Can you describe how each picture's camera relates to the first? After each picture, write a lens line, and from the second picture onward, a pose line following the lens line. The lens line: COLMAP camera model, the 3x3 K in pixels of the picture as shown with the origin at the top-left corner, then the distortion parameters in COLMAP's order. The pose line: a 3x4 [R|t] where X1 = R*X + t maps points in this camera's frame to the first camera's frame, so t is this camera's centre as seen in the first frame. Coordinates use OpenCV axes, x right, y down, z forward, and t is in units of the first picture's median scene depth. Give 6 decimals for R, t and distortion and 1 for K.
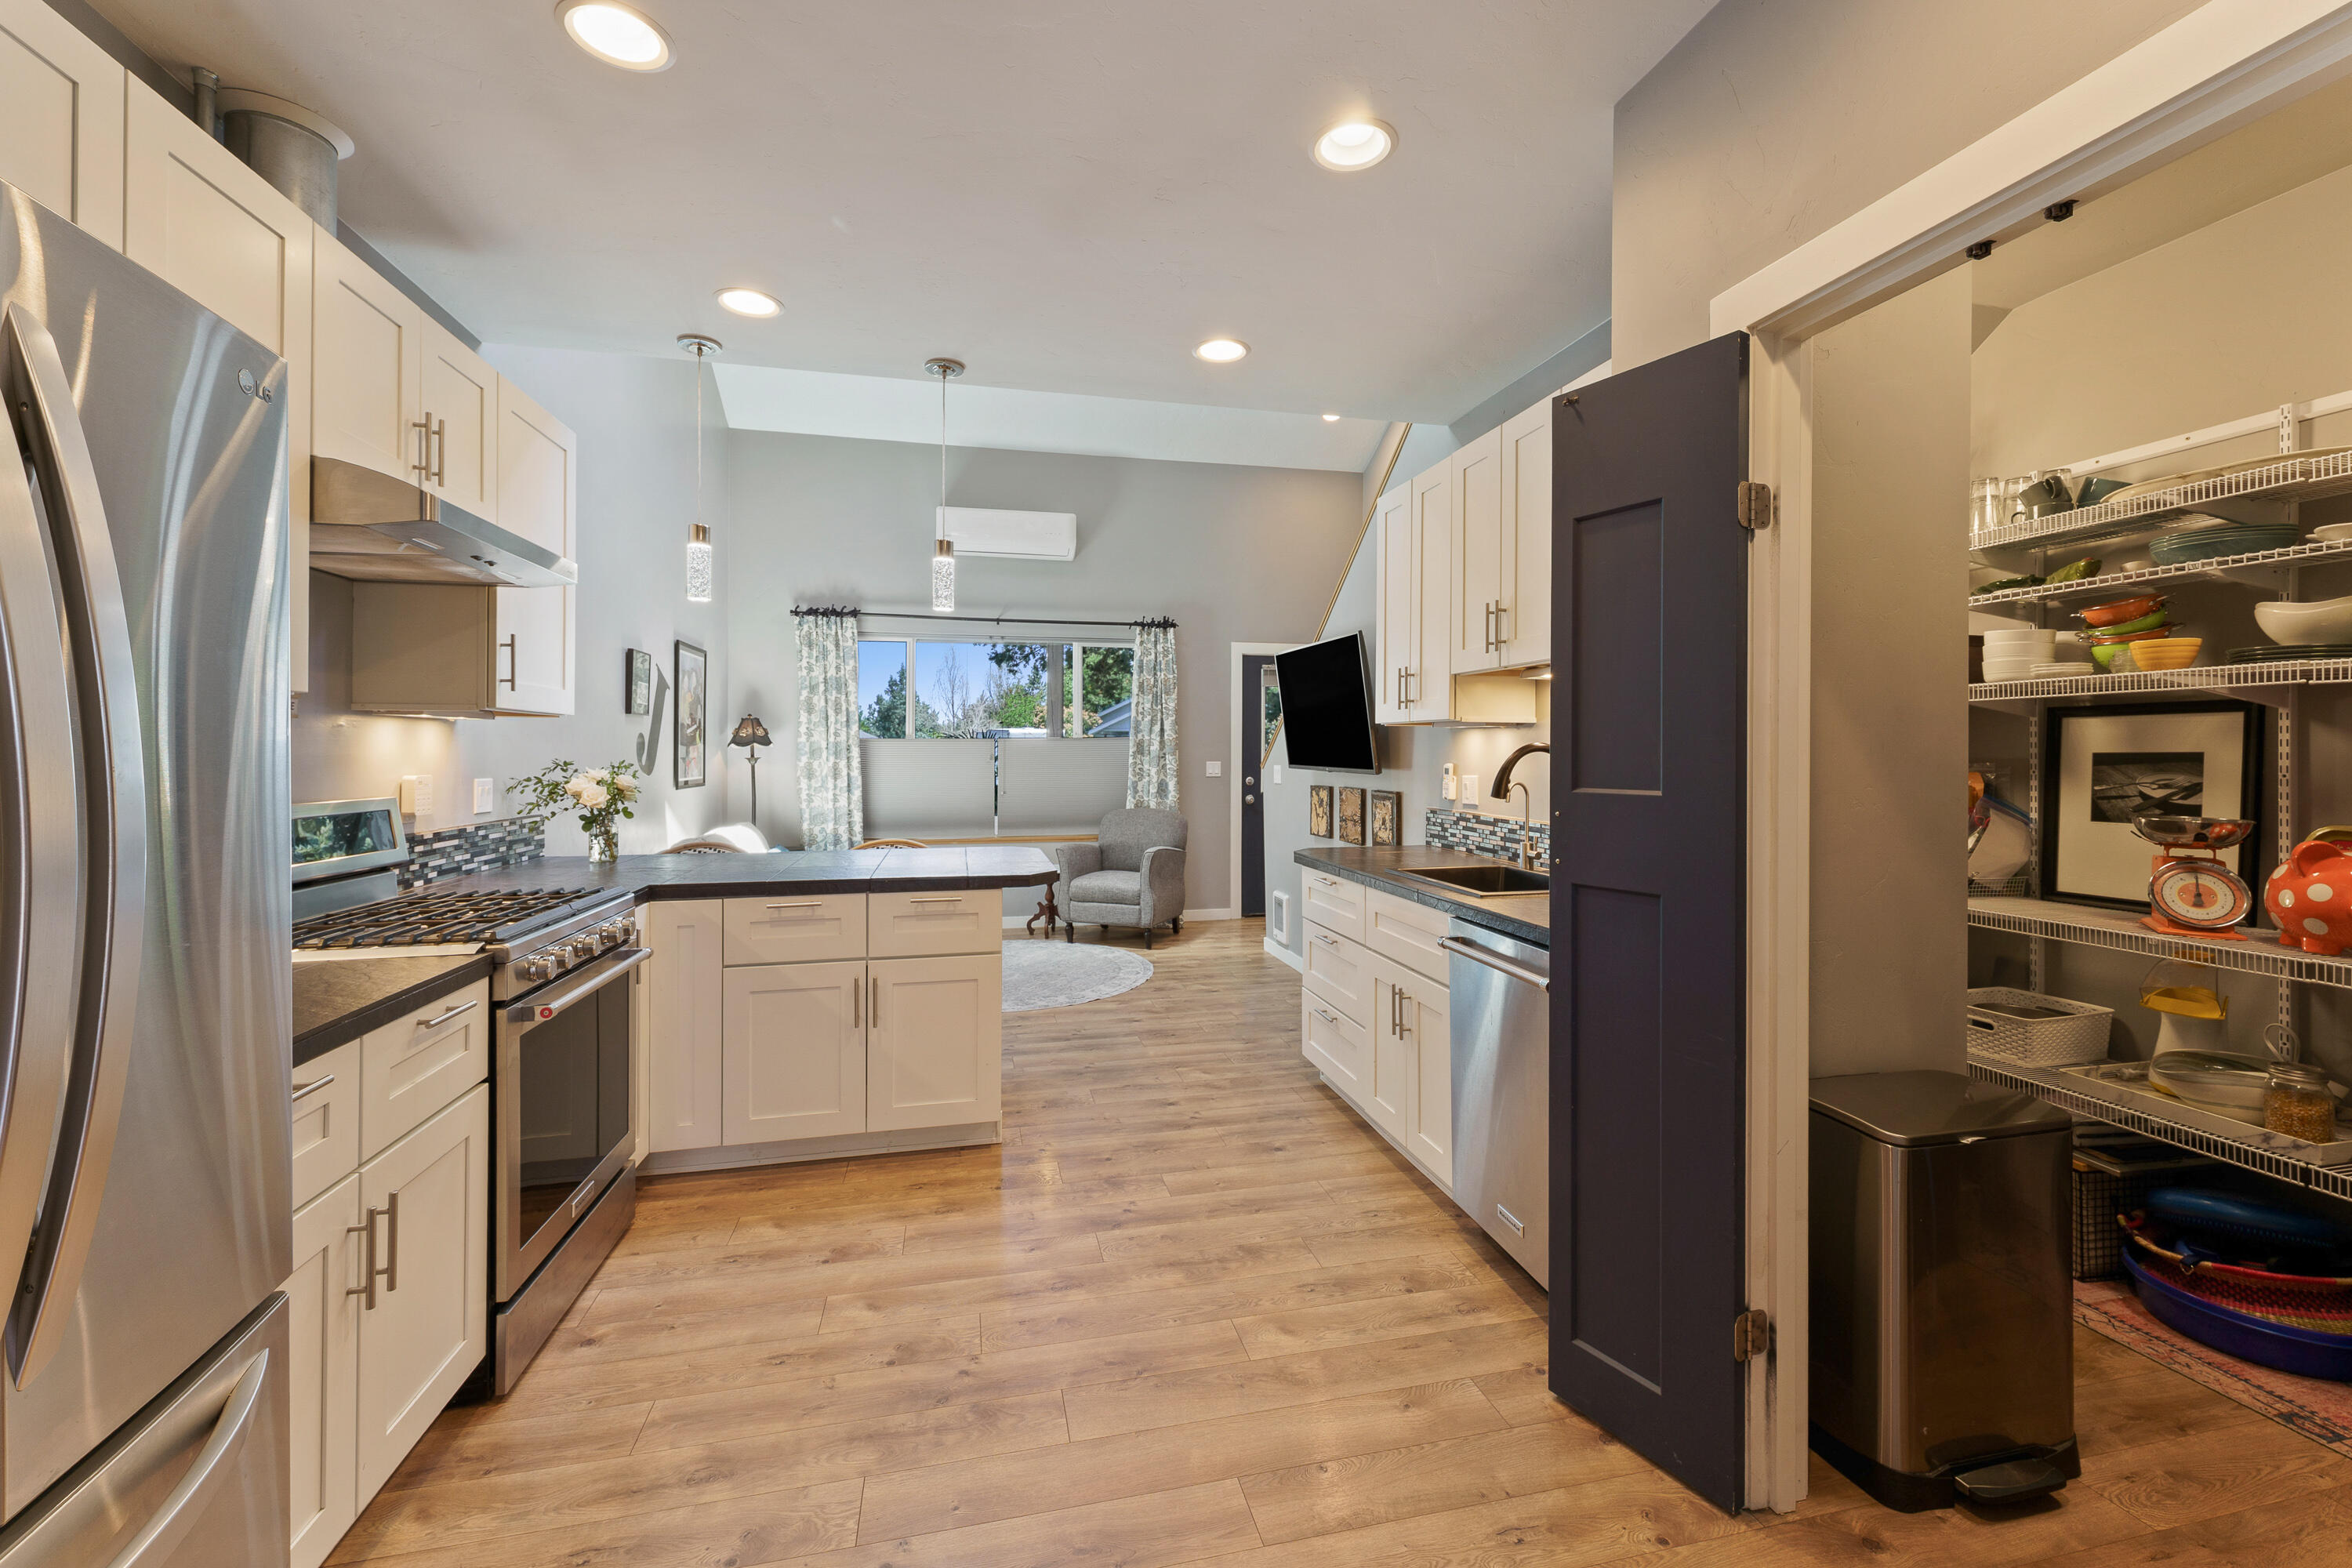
lens RADIAL K [[971.3, 0, 1211.9], [0, 971.3, 751.1], [0, 0, 1]] dist [-0.000492, 0.000686]
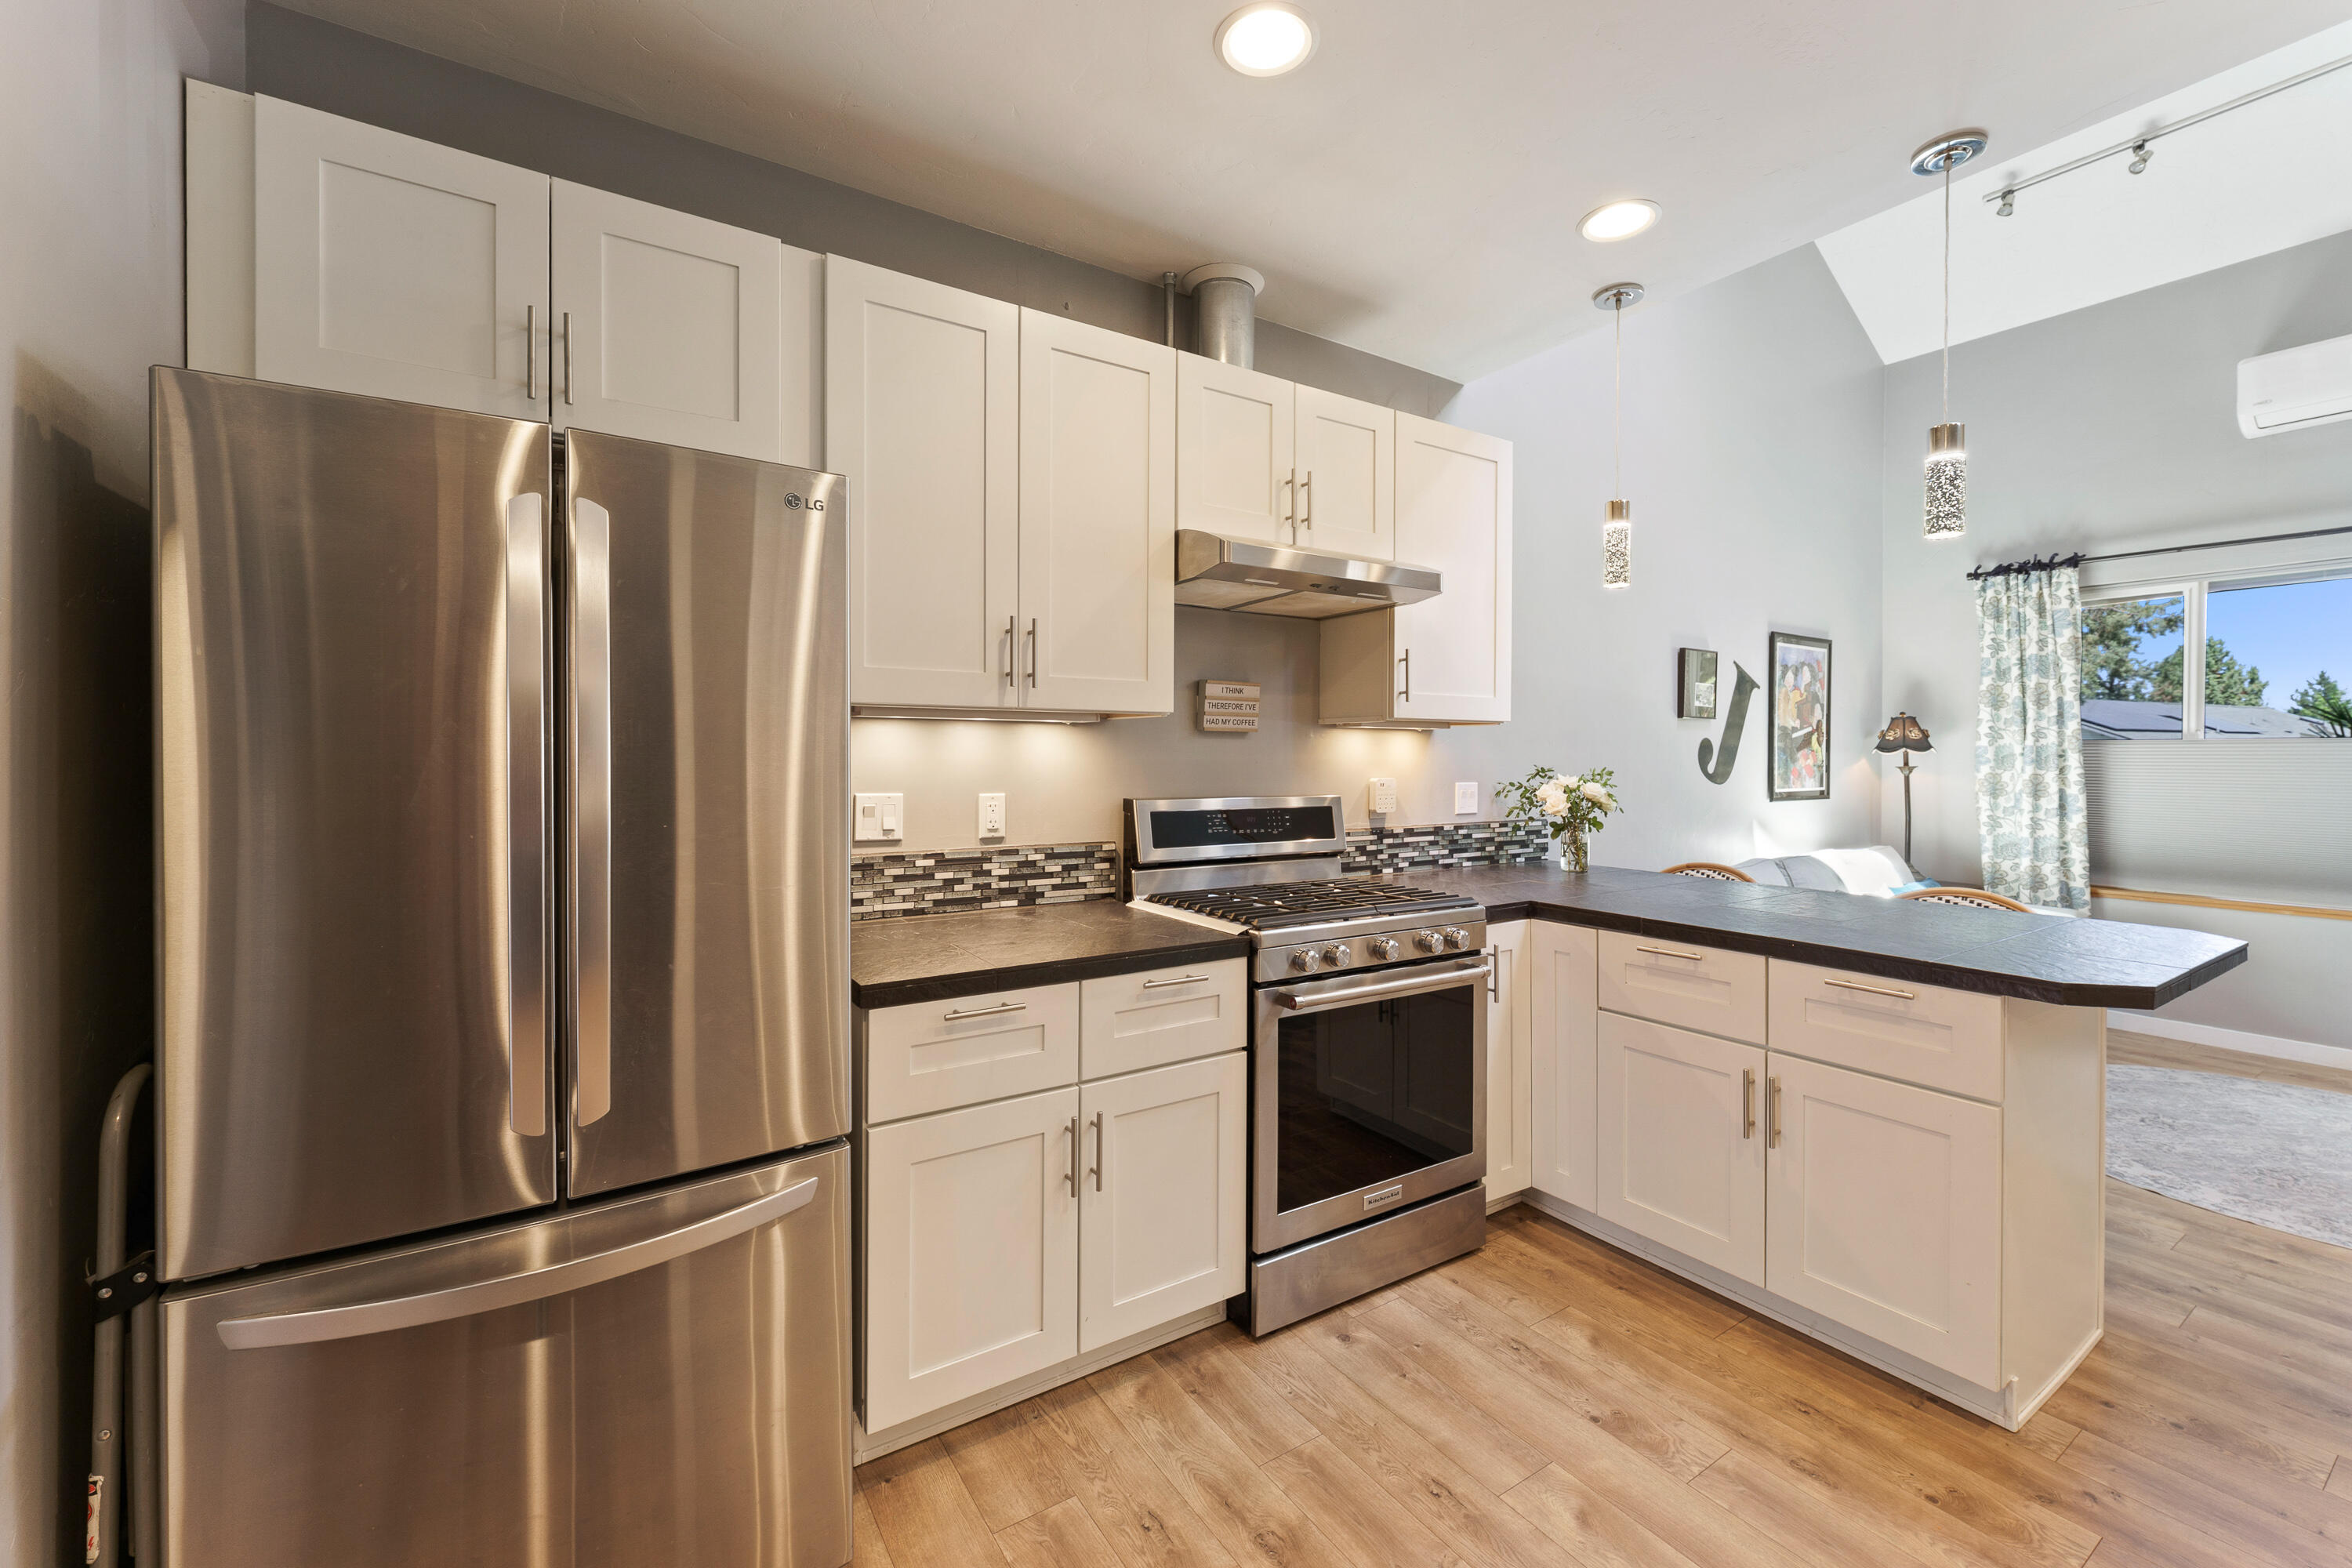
lens RADIAL K [[971.3, 0, 1164.2], [0, 971.3, 752.2], [0, 0, 1]] dist [-0.000492, 0.000686]
pose [[0.315947, -0.000471, -0.948777, 0.158739], [-0.003539, 0.999992, -0.001675, -0.002180], [0.948770, 0.003887, 0.315943, 0.298102]]
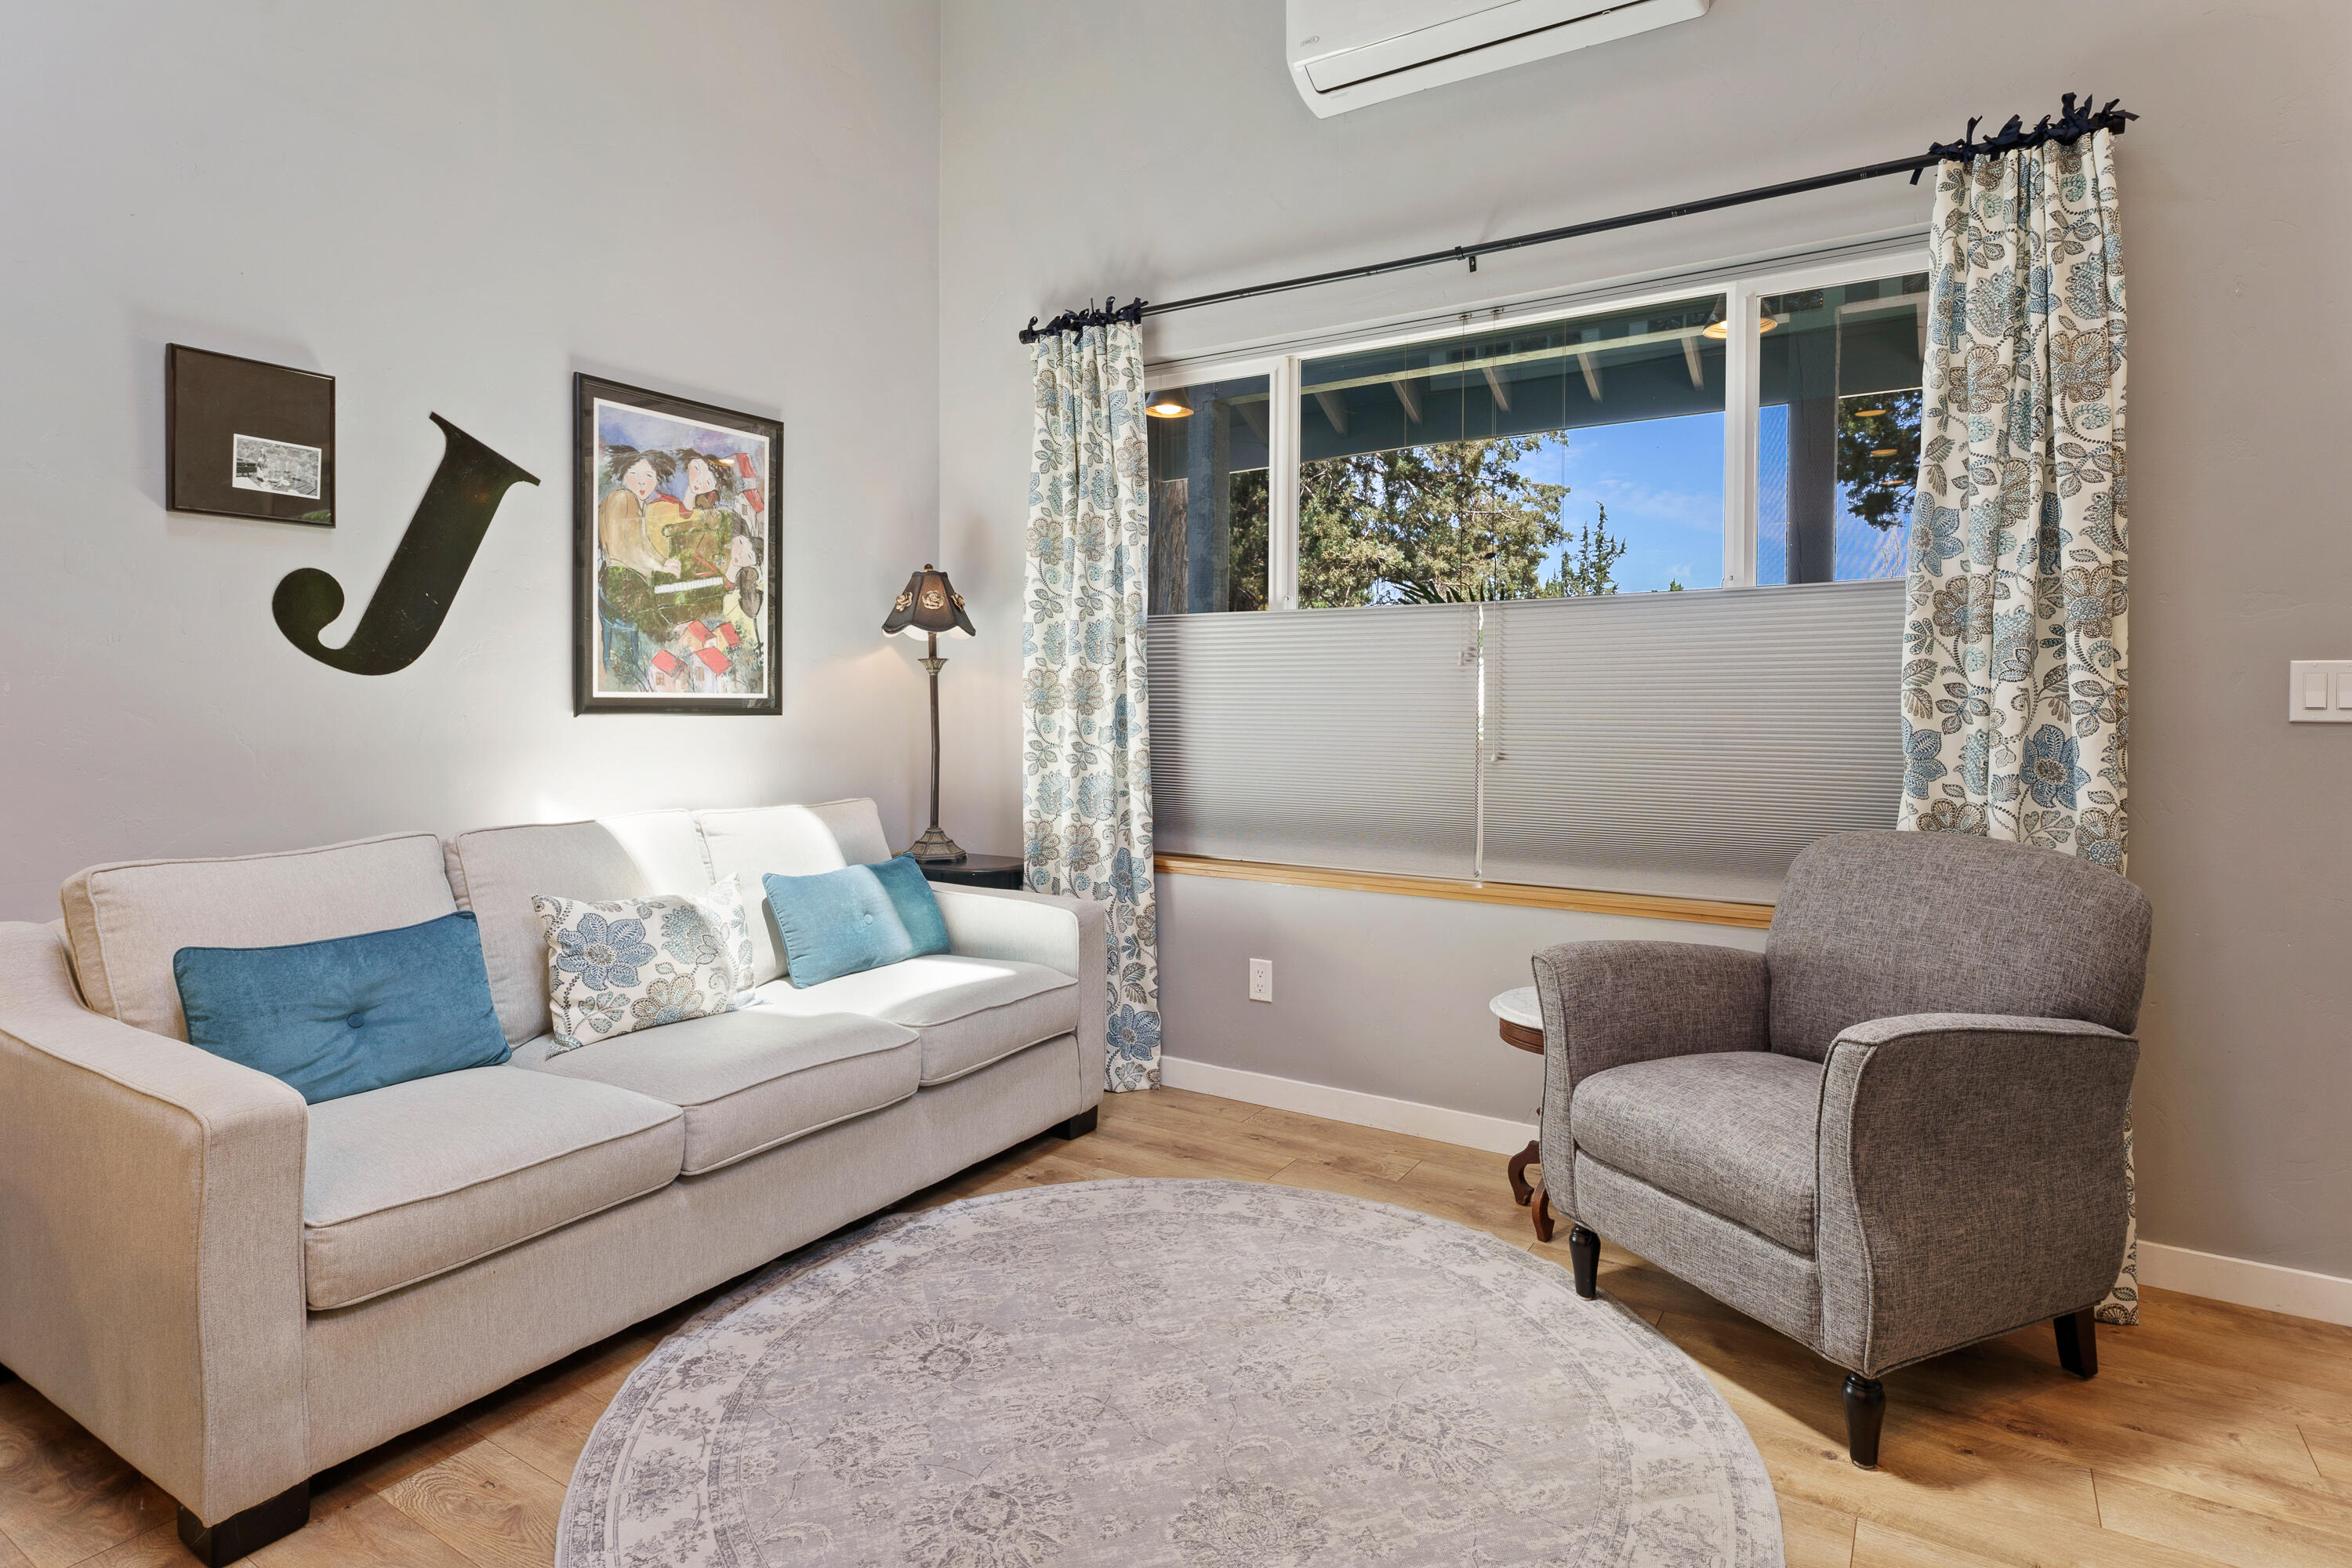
lens RADIAL K [[1230.2, 0, 1179.4], [0, 1230.2, 720.1], [0, 0, 1]] dist [0.000763, -0.002584]
pose [[0.697601, 0.014130, -0.716347, 0.044867], [-0.005800, 0.999884, 0.014075, 0.046635], [0.716463, -0.005664, 0.697603, 1.185204]]
